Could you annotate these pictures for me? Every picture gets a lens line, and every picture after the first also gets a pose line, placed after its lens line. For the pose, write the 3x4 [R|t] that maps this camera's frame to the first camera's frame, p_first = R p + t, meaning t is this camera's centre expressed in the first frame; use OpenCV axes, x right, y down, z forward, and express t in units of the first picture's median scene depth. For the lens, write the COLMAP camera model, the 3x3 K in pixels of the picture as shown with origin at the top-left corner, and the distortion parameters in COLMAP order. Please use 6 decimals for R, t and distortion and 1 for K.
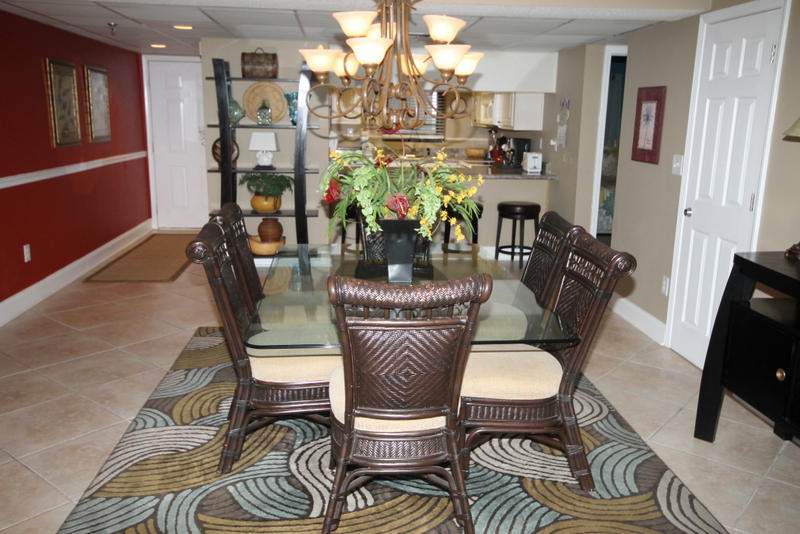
lens RADIAL K [[685.1, 0, 400.9], [0, 685.1, 265.7], [0, 0, 1]] dist [0.008660, 0.016686]
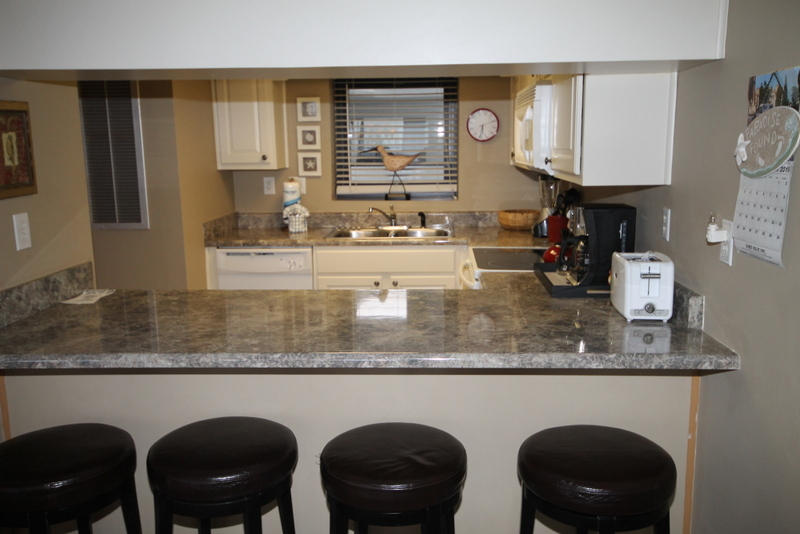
lens RADIAL K [[685.1, 0, 400.0], [0, 685.1, 269.1], [0, 0, 1]] dist [0.008660, 0.016686]
pose [[0.988911, -0.008823, -0.148245, 0.128537], [0.003467, 0.999333, -0.036345, -0.148080], [0.148467, 0.035428, 0.988283, 0.670854]]
